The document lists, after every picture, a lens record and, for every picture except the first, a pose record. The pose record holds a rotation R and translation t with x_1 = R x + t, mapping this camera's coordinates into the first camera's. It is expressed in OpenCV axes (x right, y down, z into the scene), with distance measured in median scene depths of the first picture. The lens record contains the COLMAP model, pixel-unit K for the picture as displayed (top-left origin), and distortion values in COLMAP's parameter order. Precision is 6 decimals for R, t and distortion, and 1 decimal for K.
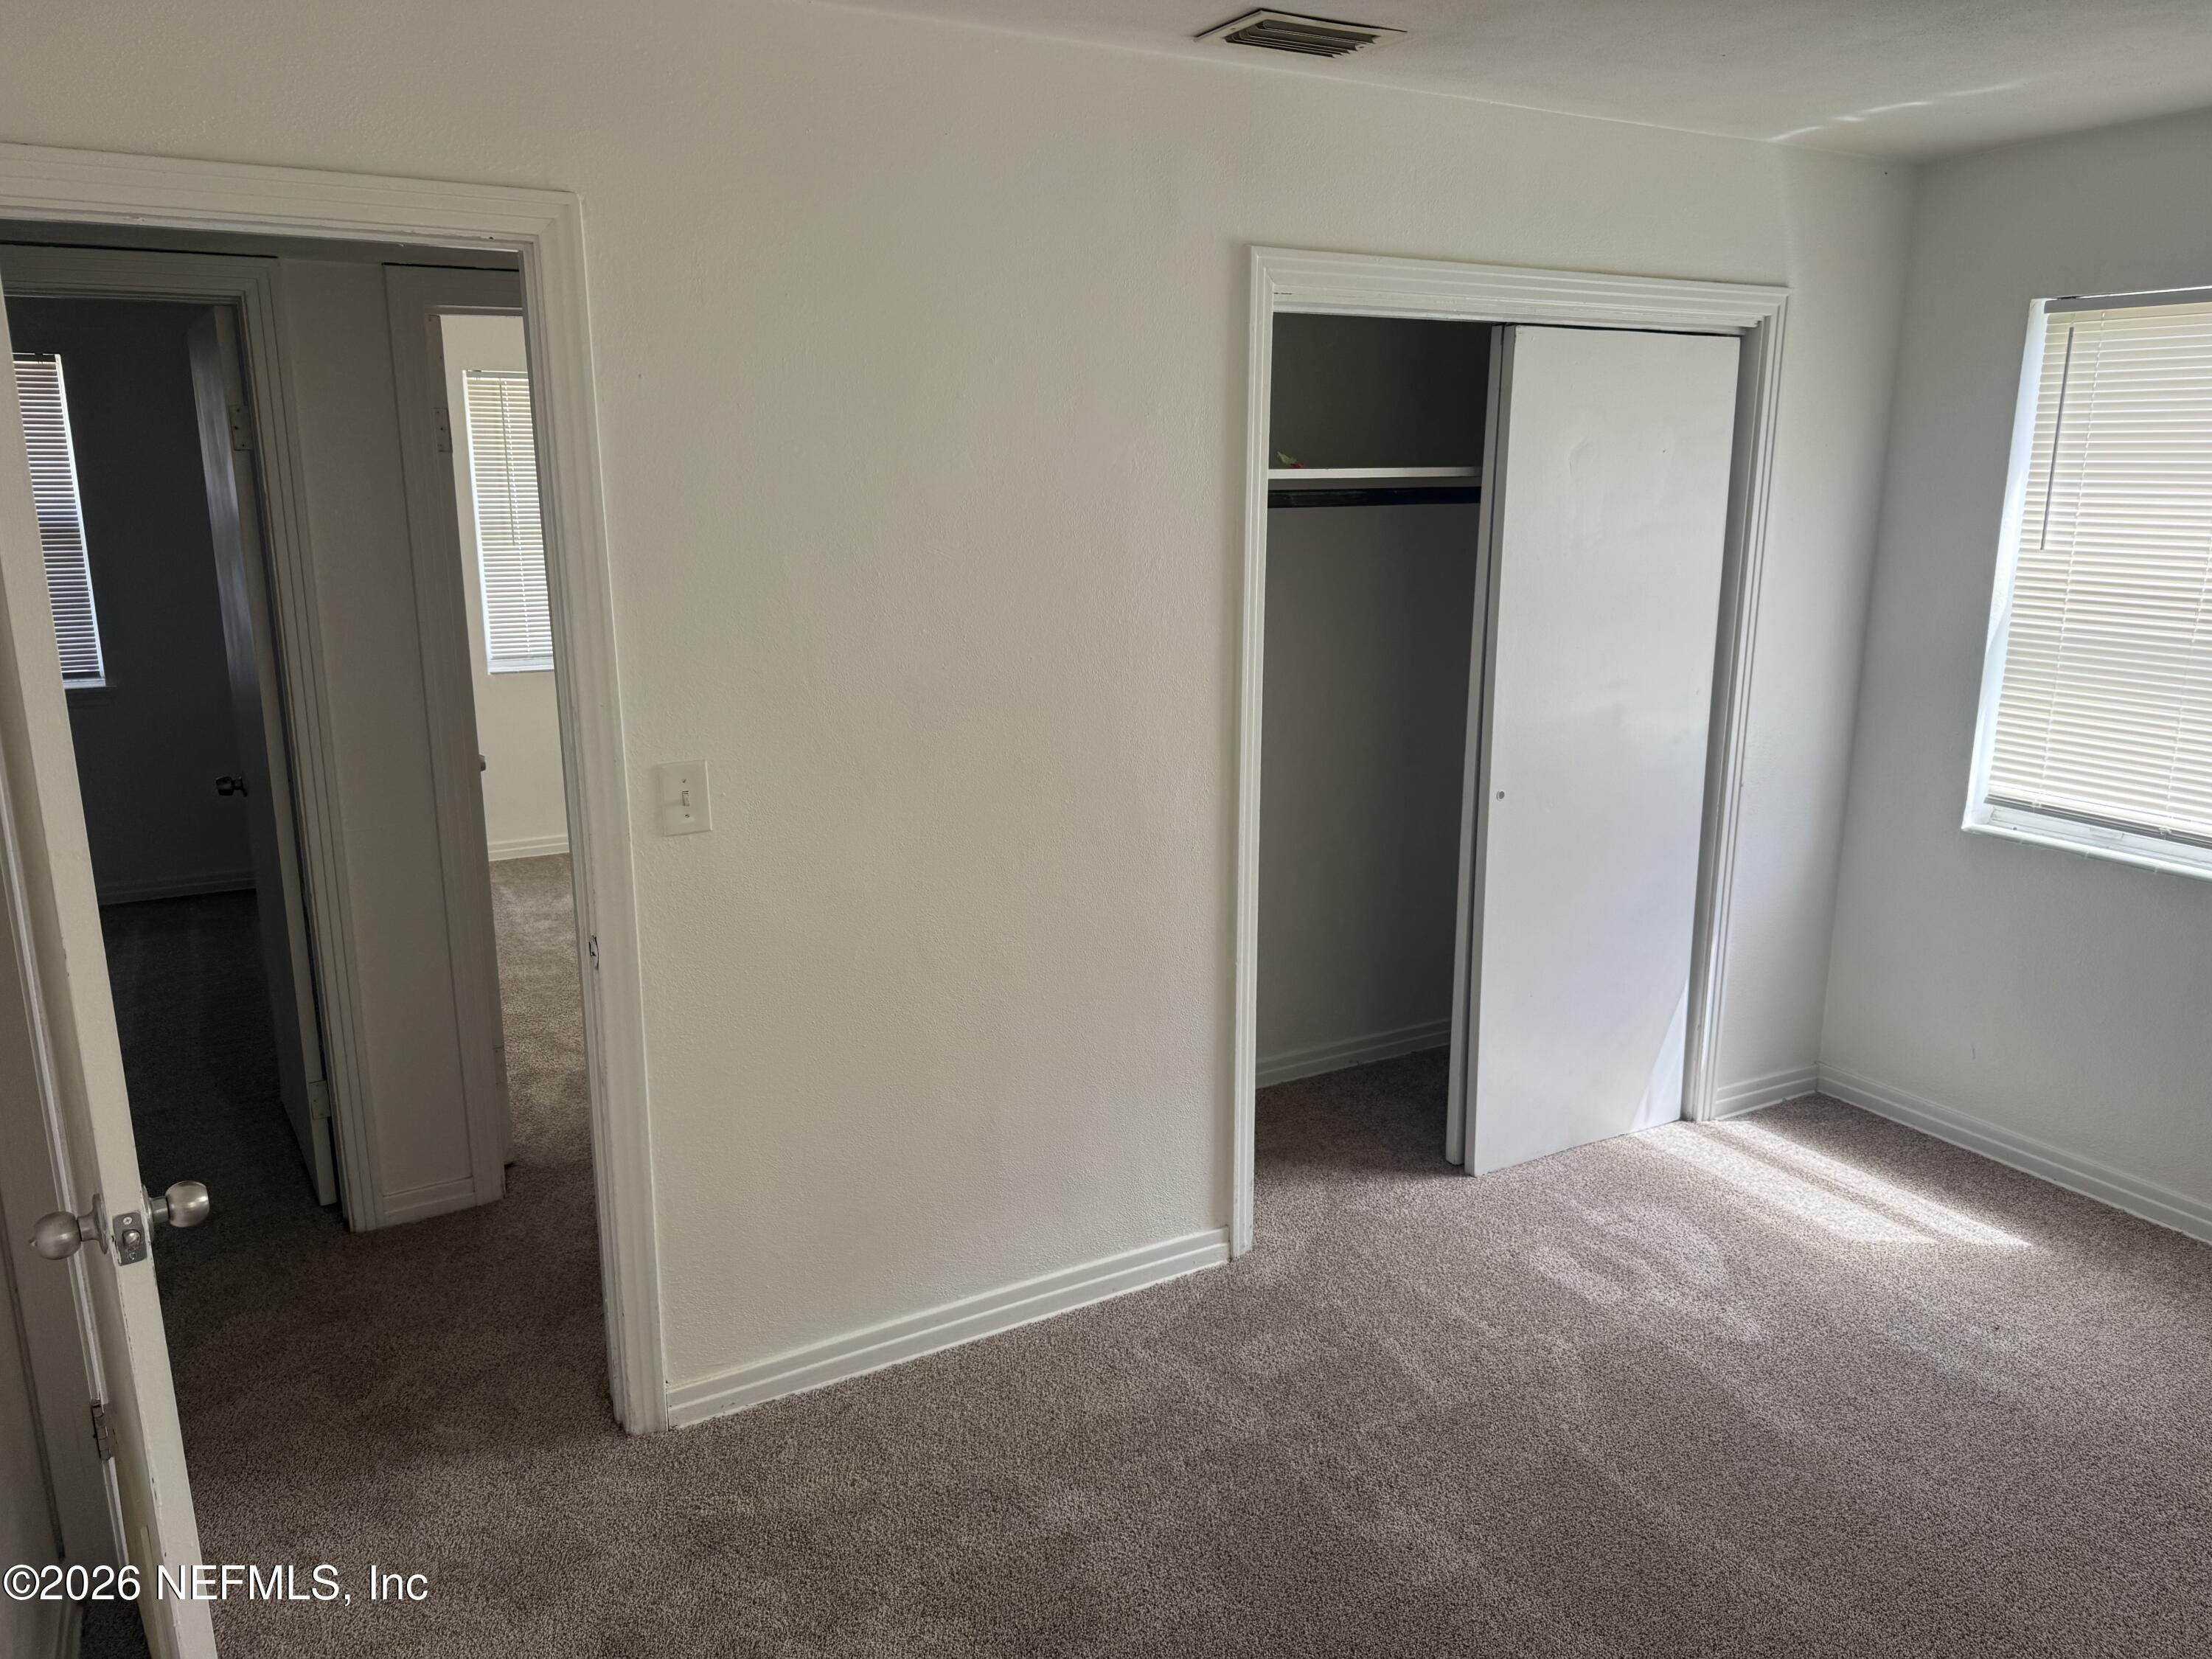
lens RADIAL K [[1552.3, 0, 1106.0], [0, 1552.3, 829.5], [0, 0, 1]] dist [-0.010455, -0.009107]
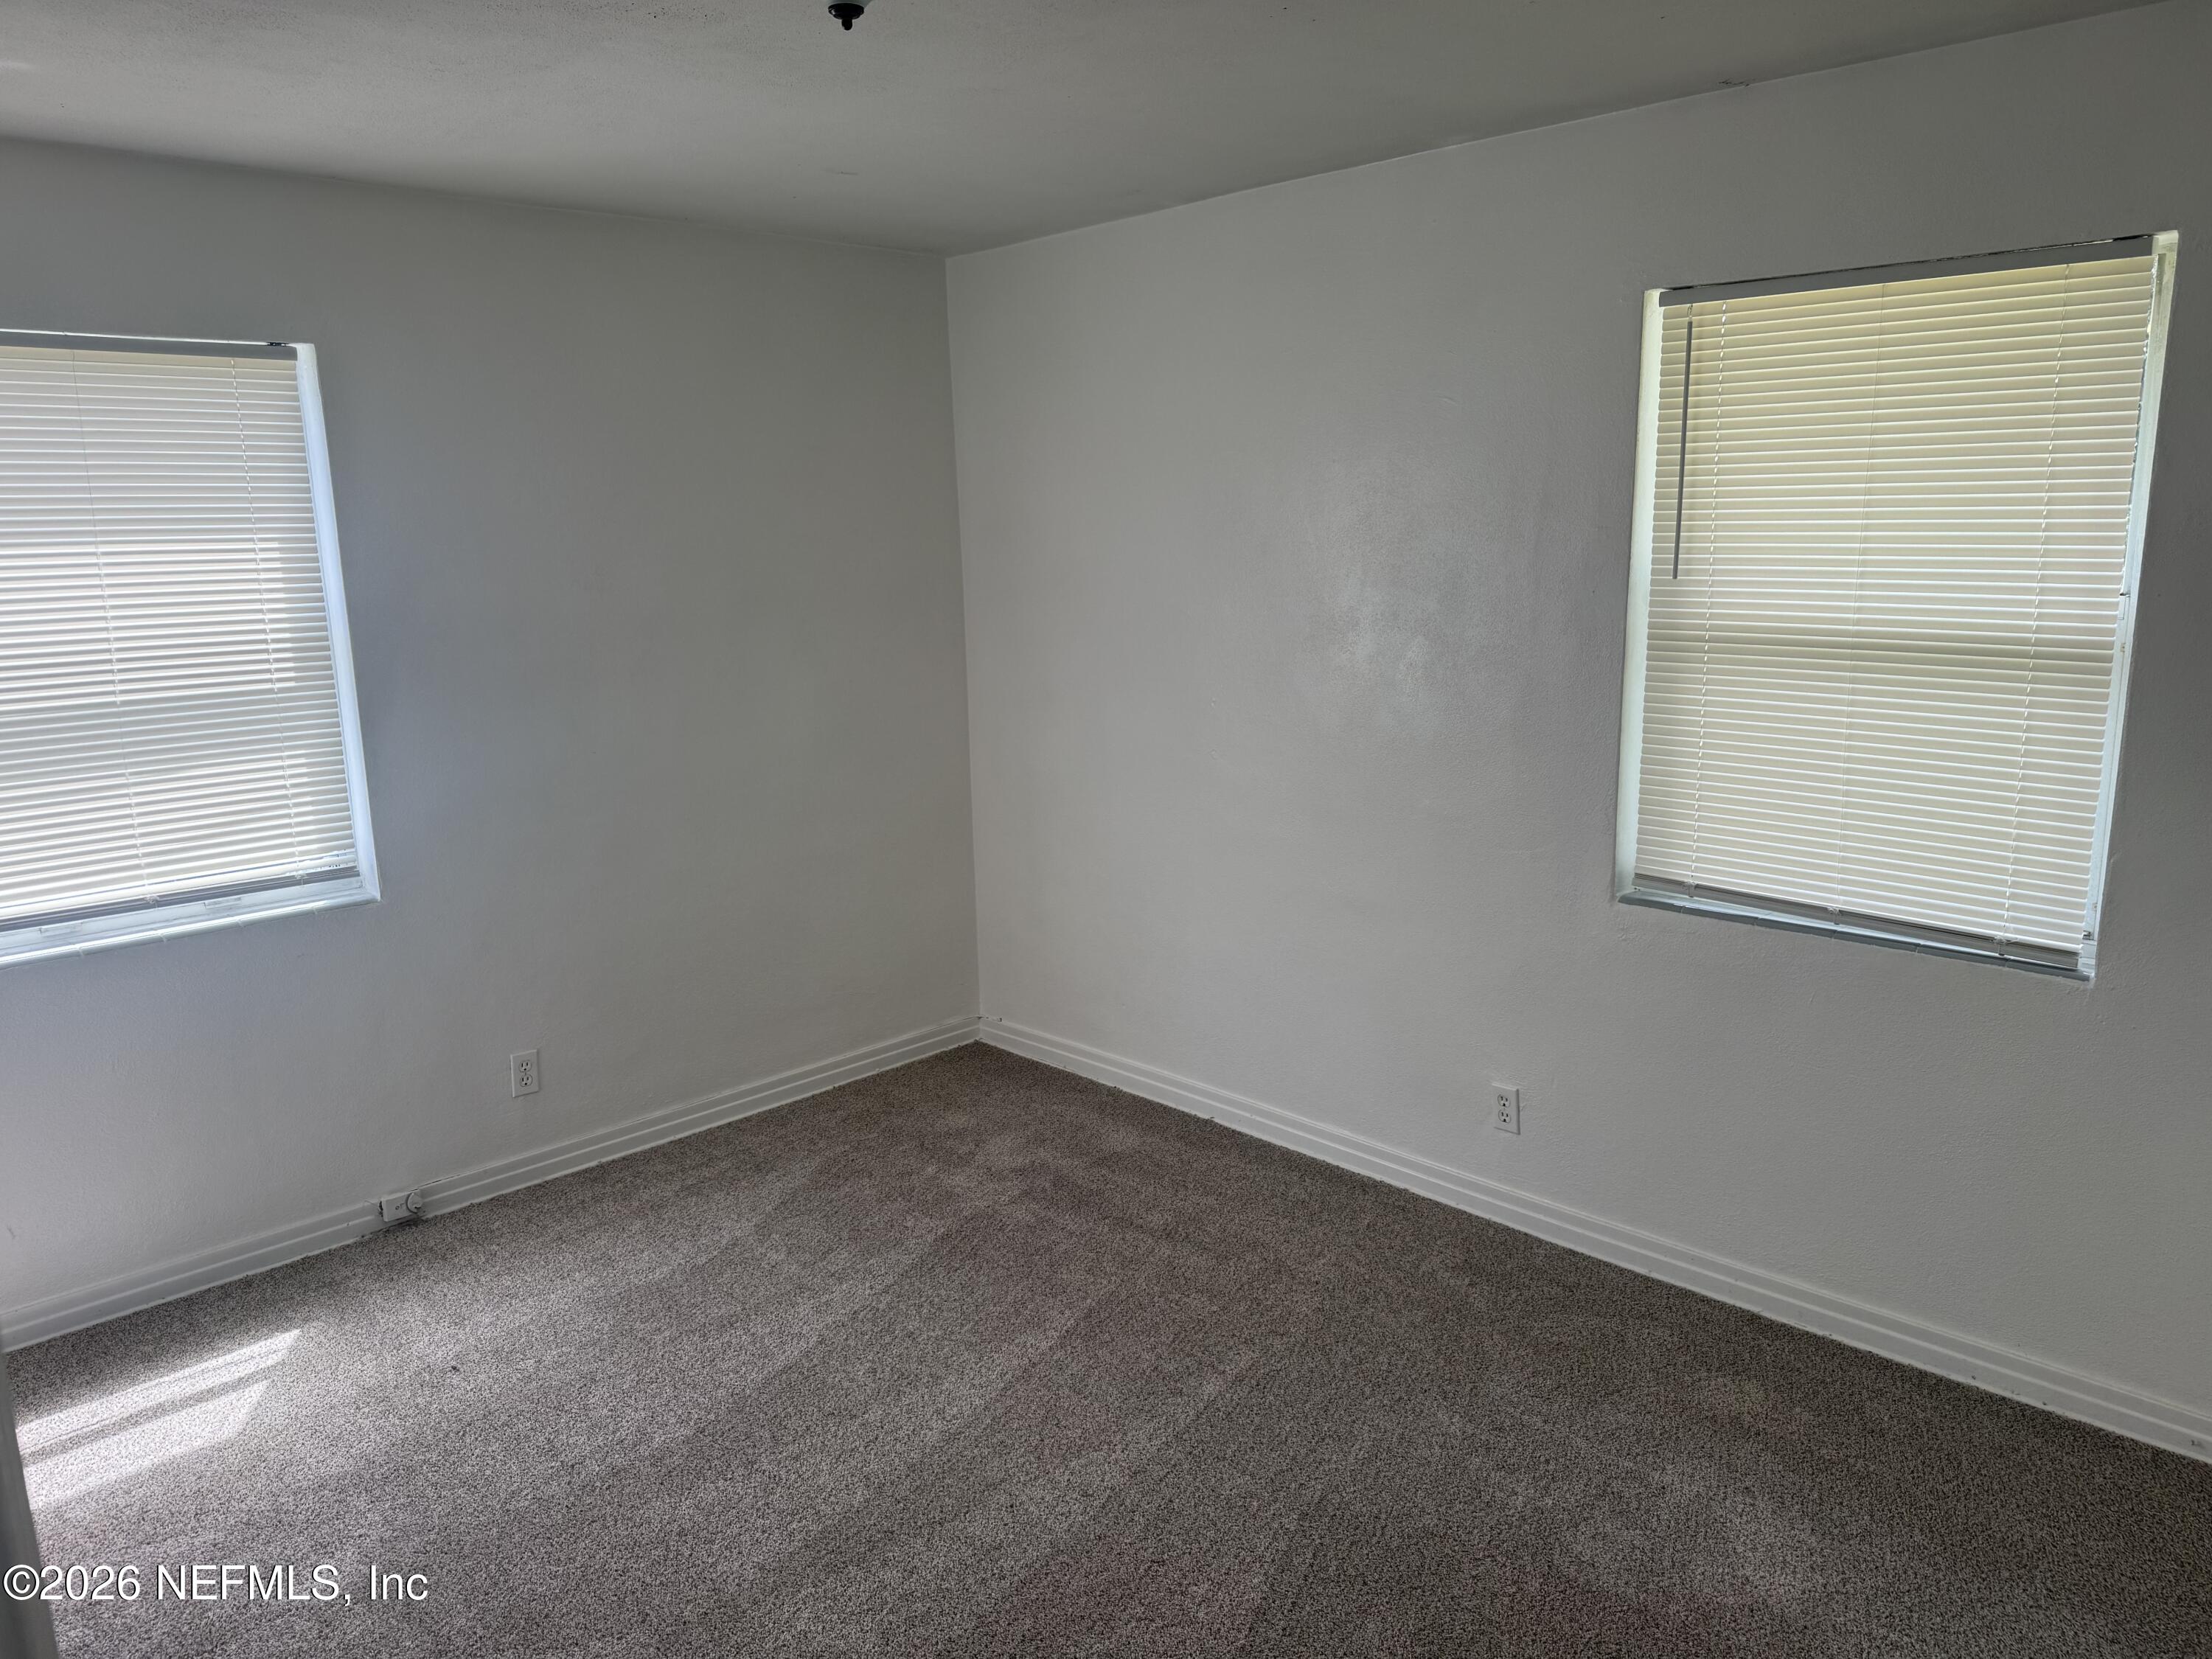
lens RADIAL K [[1552.3, 0, 1106.0], [0, 1552.3, 829.5], [0, 0, 1]] dist [-0.010455, -0.009107]
pose [[-0.247227, -0.191901, 0.949765, -0.363945], [0.237522, 0.938284, 0.251409, -0.140208], [-0.939394, 0.287746, -0.186389, 0.607197]]
